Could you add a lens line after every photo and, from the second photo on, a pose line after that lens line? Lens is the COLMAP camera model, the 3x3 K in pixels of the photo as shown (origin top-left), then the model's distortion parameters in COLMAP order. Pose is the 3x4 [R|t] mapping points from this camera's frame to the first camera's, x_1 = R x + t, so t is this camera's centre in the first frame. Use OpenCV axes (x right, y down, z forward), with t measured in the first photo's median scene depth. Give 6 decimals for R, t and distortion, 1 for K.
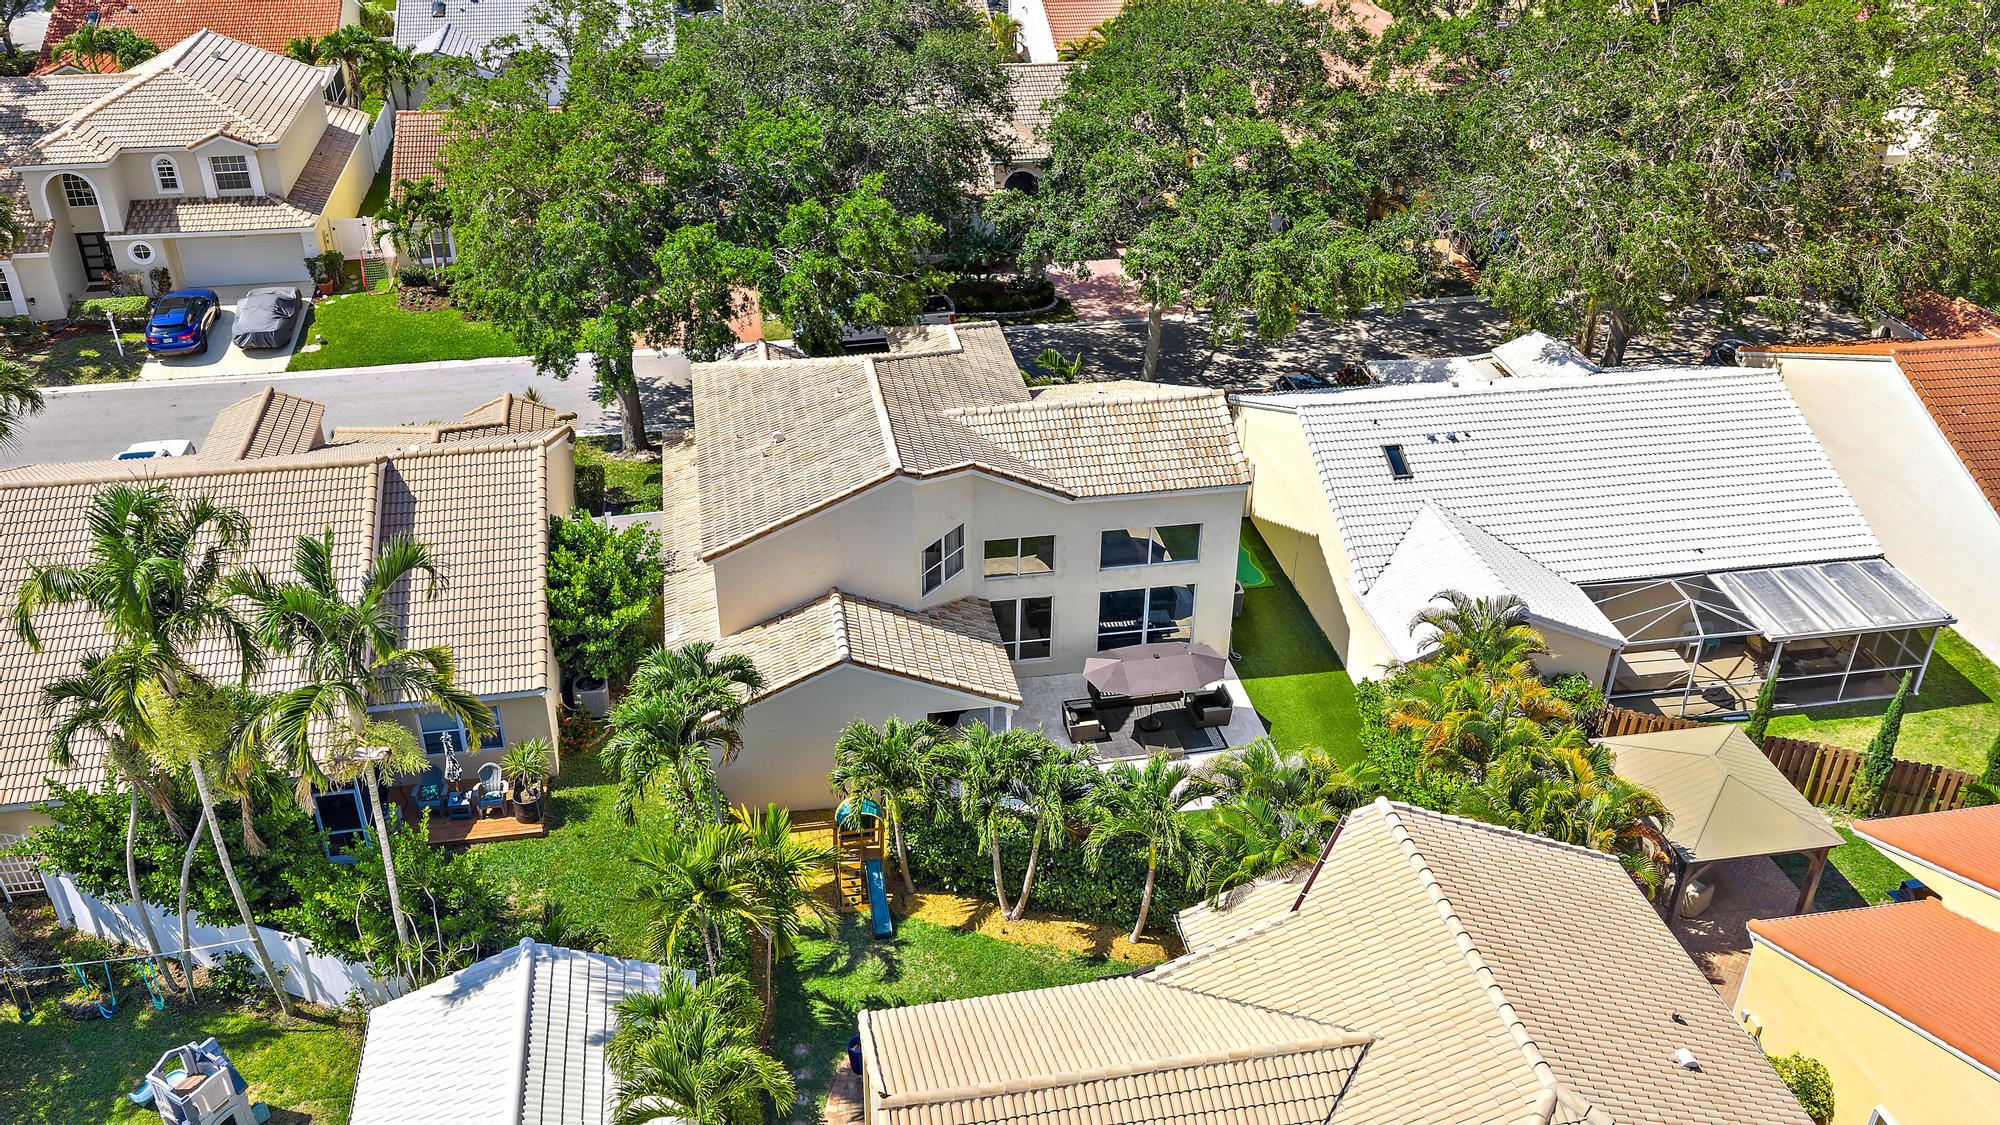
lens RADIAL K [[1649.2, 0, 1000.0], [0, 1649.2, 562.5], [0, 0, 1]] dist [-0.001418, -0.004241]
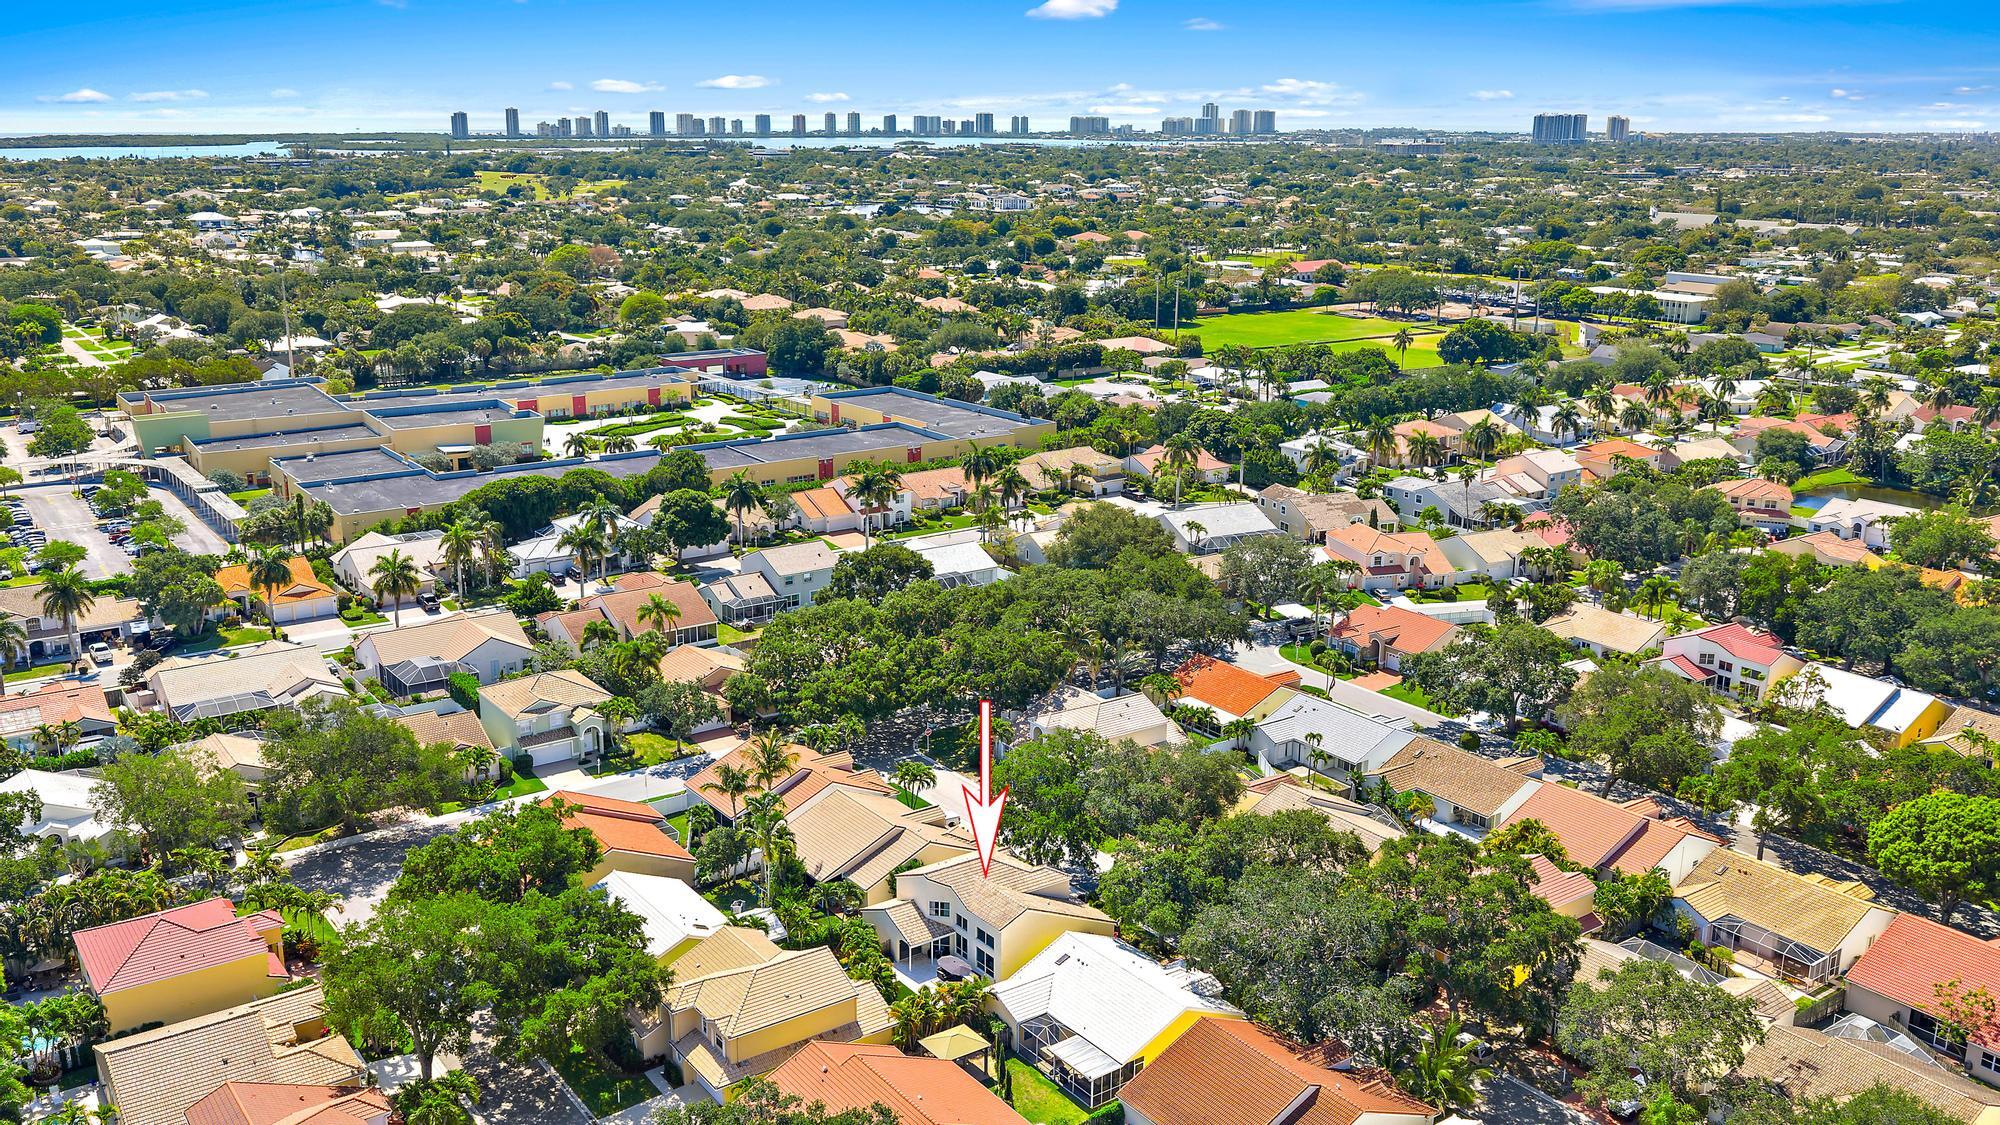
lens RADIAL K [[1649.2, 0, 1000.0], [0, 1649.2, 562.5], [0, 0, 1]] dist [-0.001418, -0.004241]
pose [[0.434428, 0.223998, -0.872409, 2.617427], [-0.463726, 0.885972, -0.003439, -0.631246], [0.772159, 0.406053, 0.488765, -0.820658]]
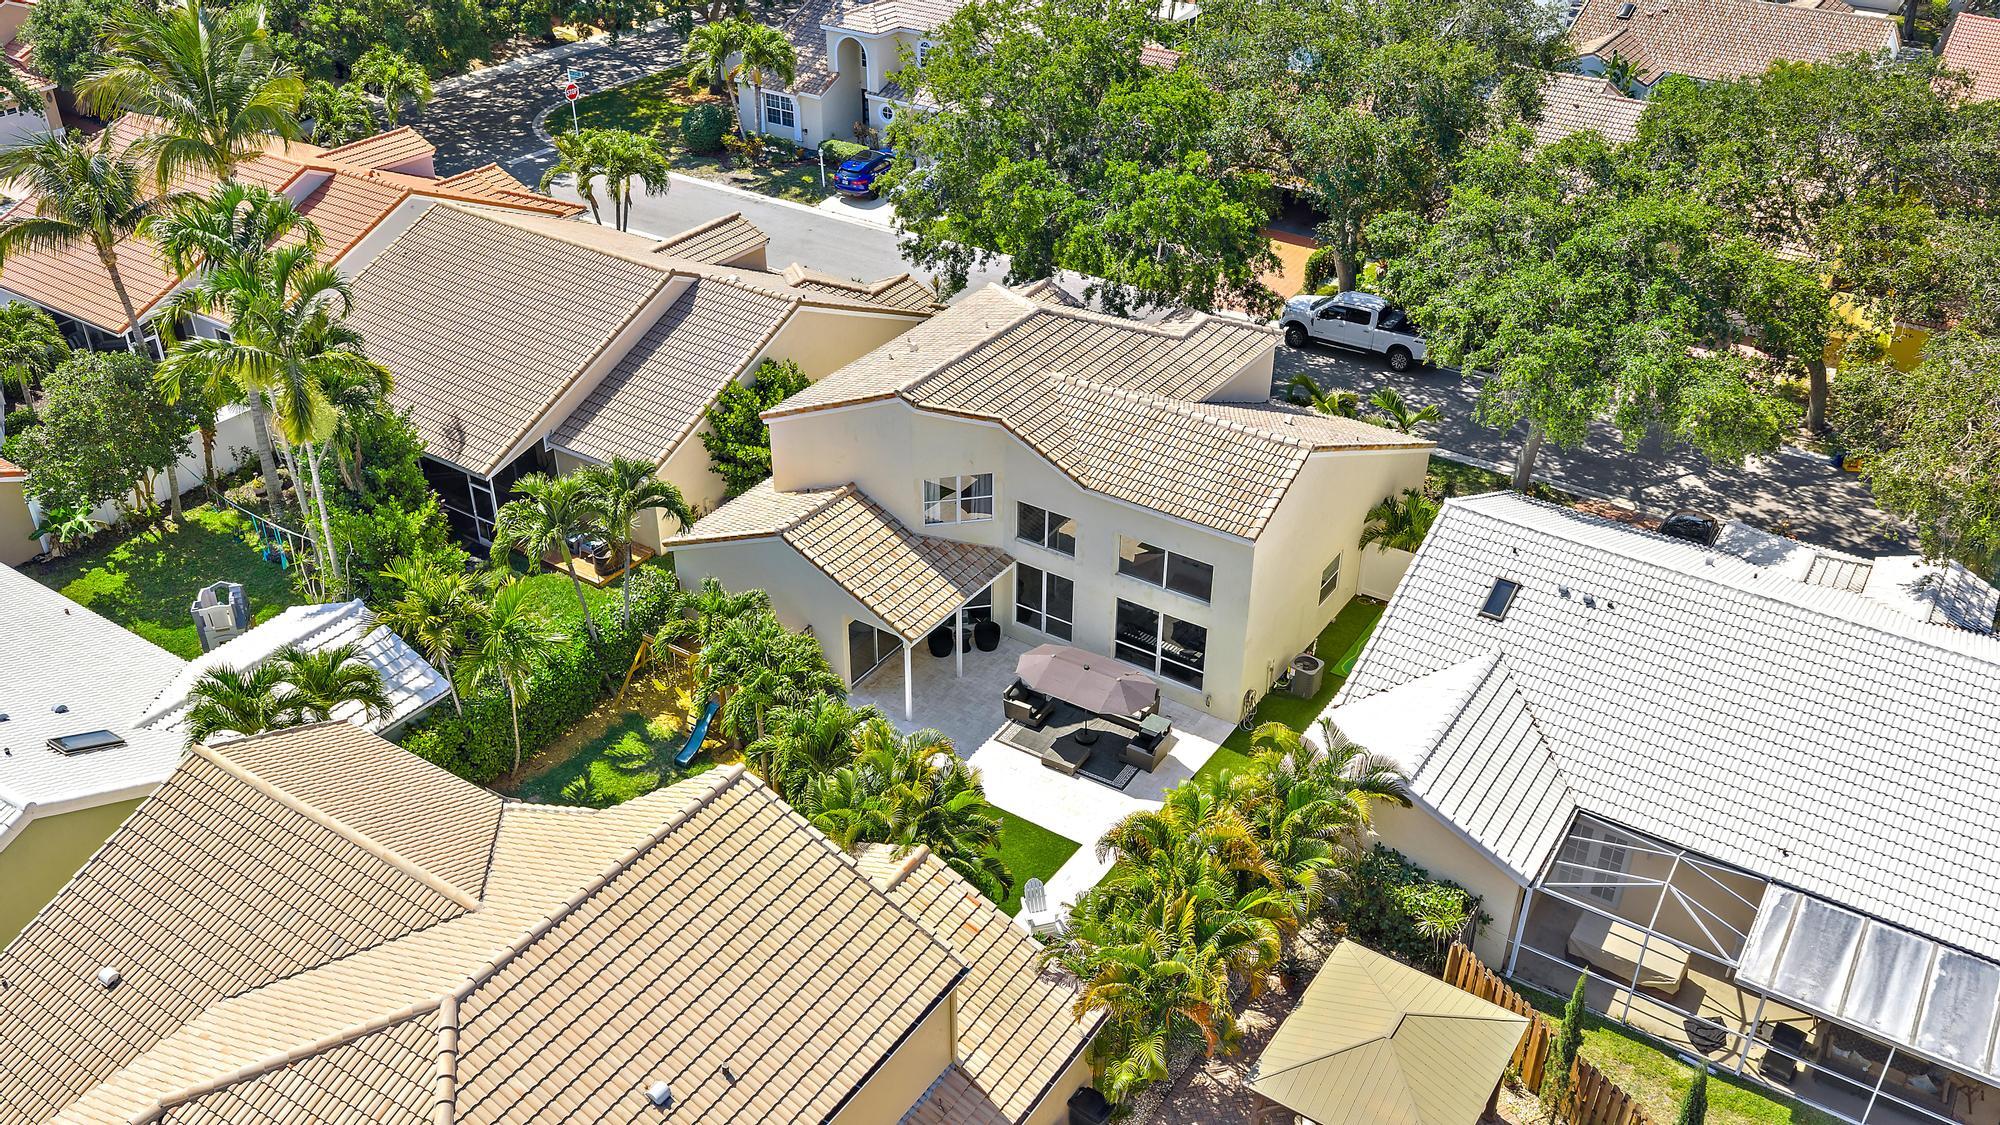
lens RADIAL K [[1599.8, 0, 999.1], [0, 1599.8, 598.2], [0, 0, 1]] dist [0.003531, -0.000624]
pose [[0.722948, 0.373517, -0.581233, 0.533695], [-0.354665, 0.922597, 0.151748, -0.095406], [0.592925, 0.096437, 0.799463, 0.192270]]
